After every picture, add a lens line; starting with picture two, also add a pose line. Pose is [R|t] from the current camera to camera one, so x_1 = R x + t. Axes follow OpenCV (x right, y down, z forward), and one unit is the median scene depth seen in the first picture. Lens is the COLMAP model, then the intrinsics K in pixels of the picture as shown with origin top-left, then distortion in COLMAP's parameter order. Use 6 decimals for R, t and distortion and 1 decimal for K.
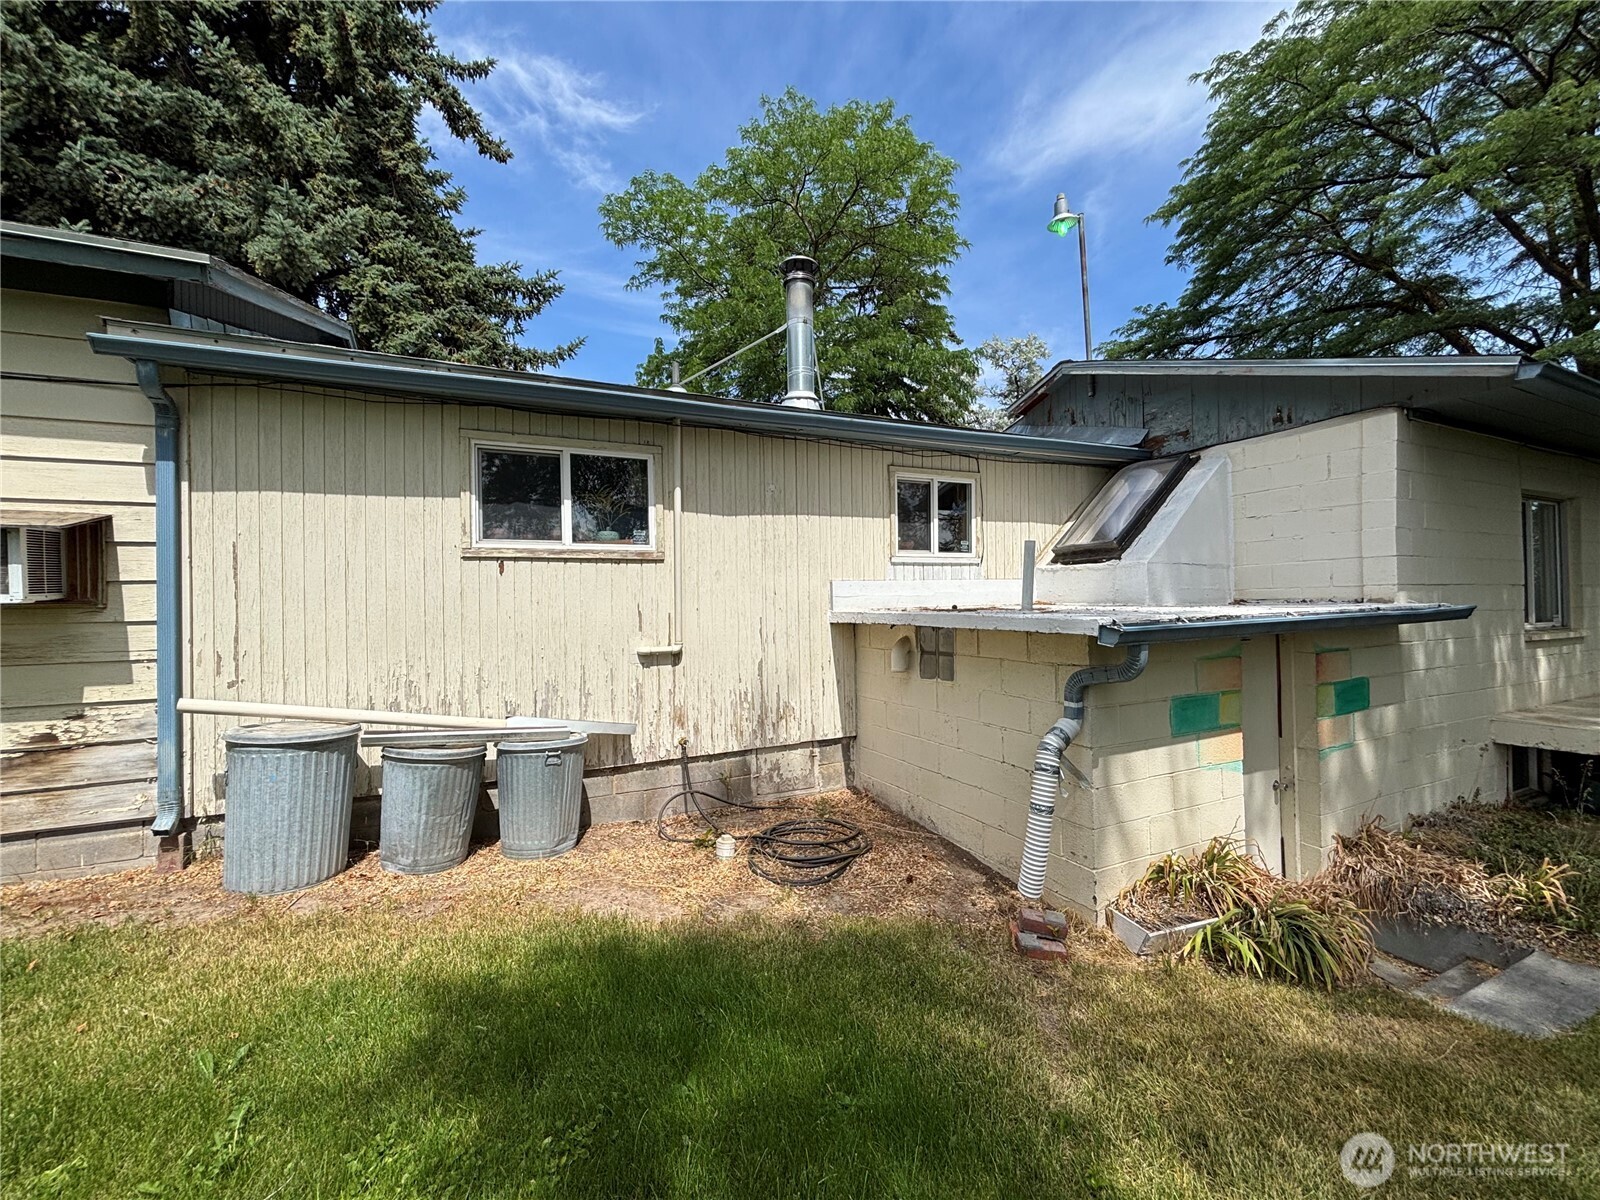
lens RADIAL K [[643.0, 0, 798.0], [0, 643.0, 600.2], [0, 0, 1]] dist [0.000790, -0.001300]
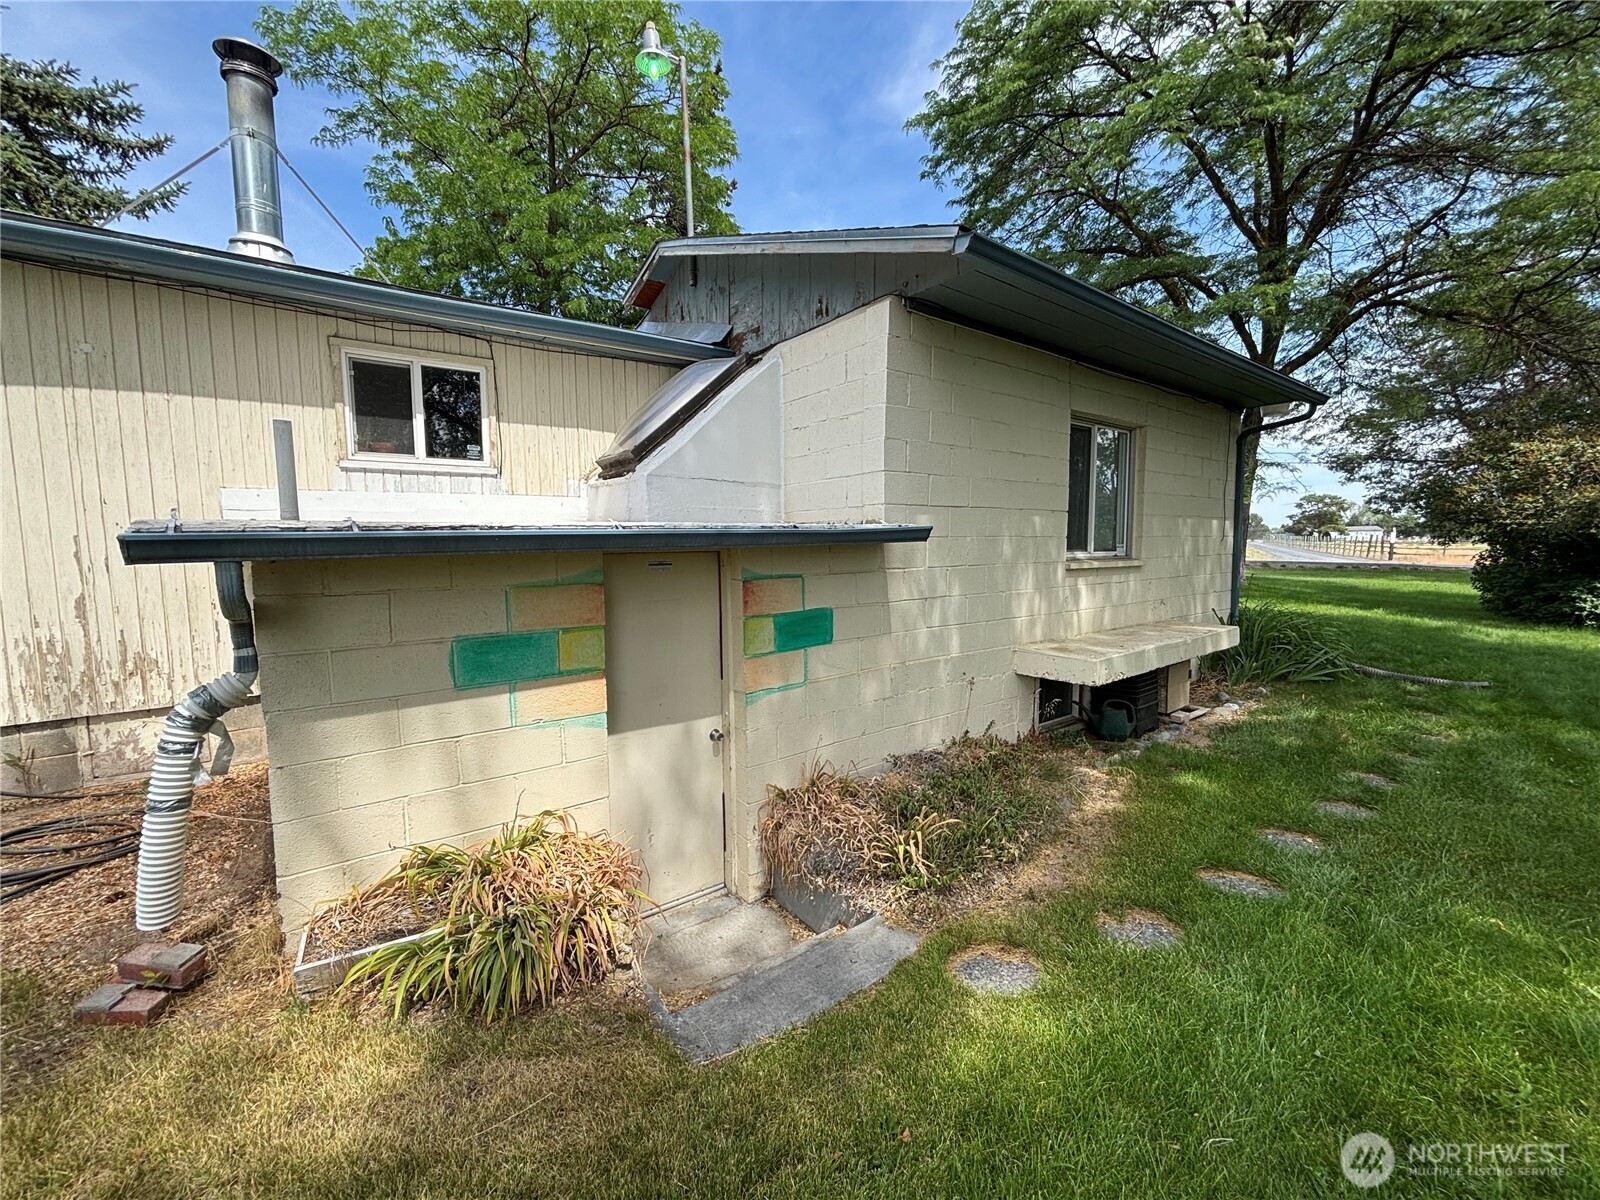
lens RADIAL K [[643.0, 0, 809.8], [0, 643.0, 599.3], [0, 0, 1]] dist [0.000790, -0.001300]
pose [[0.978023, -0.009981, 0.208260, 0.531010], [-0.009008, 0.995898, 0.090032, 0.023662], [-0.208305, -0.089930, 0.973921, 0.123587]]
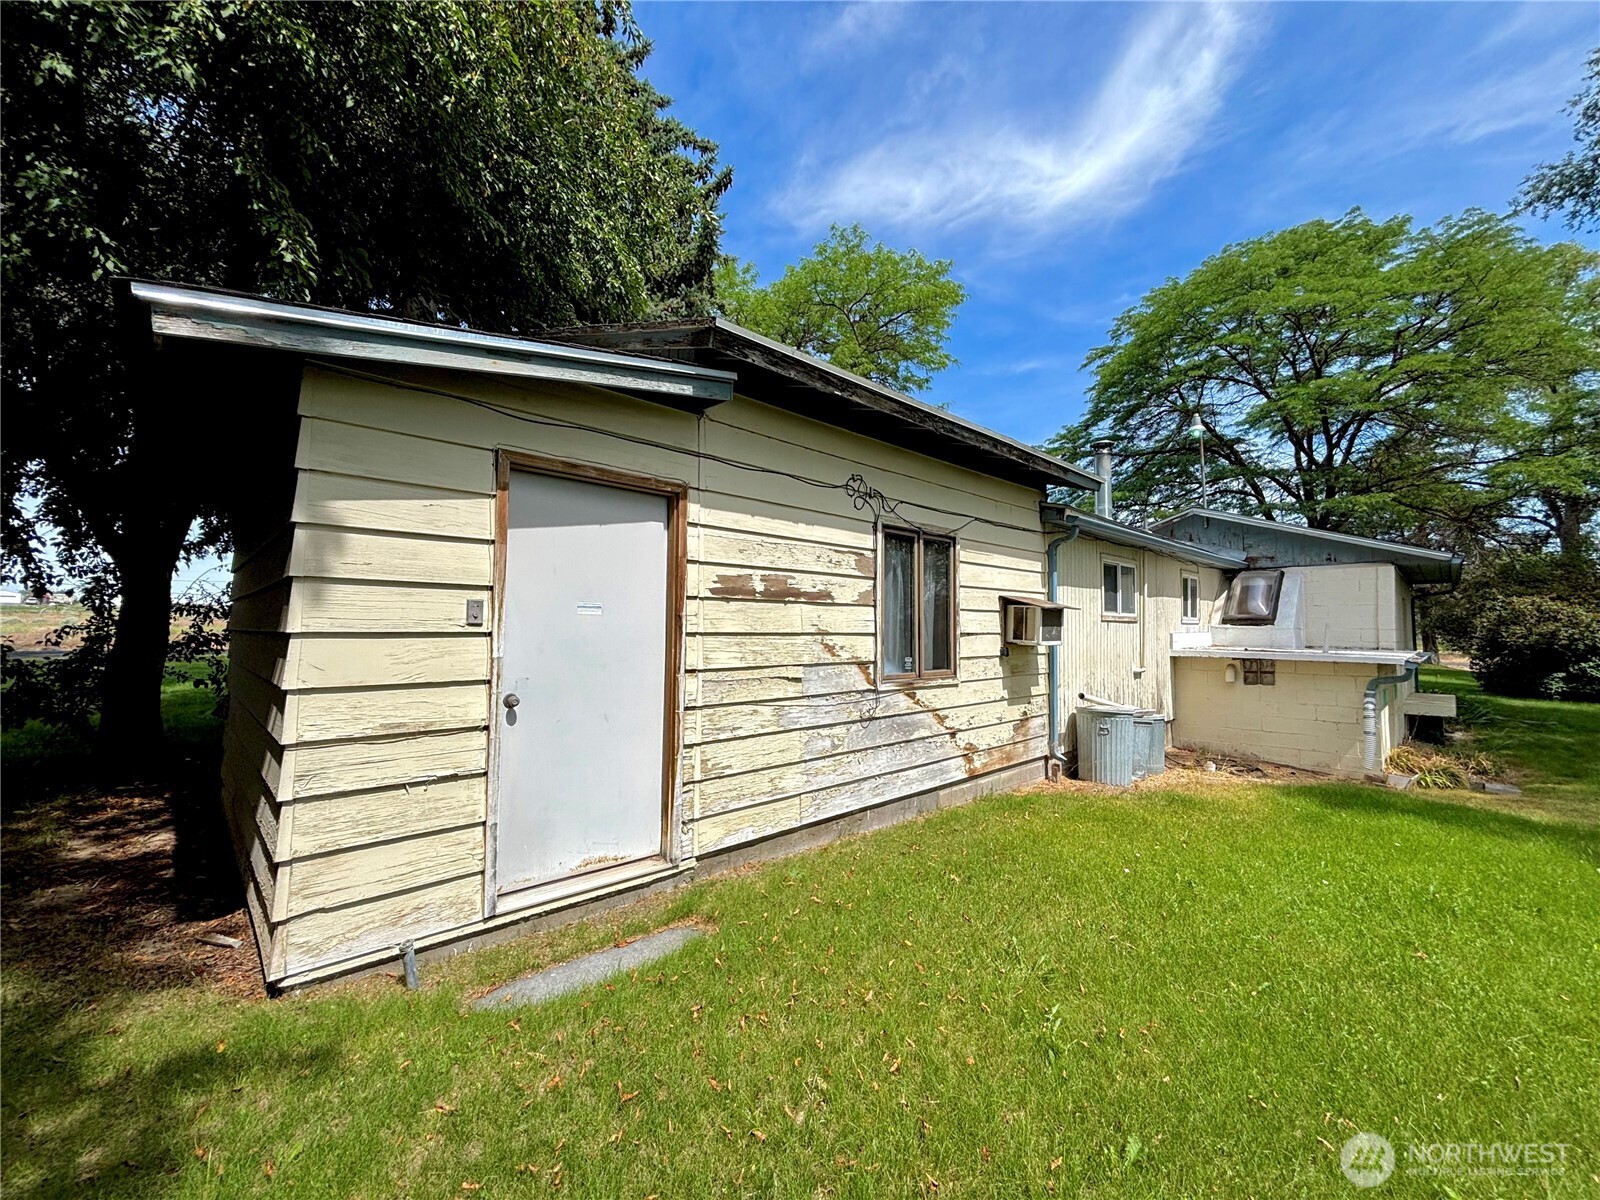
lens RADIAL K [[643.0, 0, 803.9], [0, 643.0, 603.7], [0, 0, 1]] dist [0.000790, -0.001300]
pose [[0.944180, 0.037469, 0.327292, -1.474241], [-0.026615, 0.998939, -0.037579, -0.015864], [-0.328353, 0.026771, 0.944176, -0.380188]]
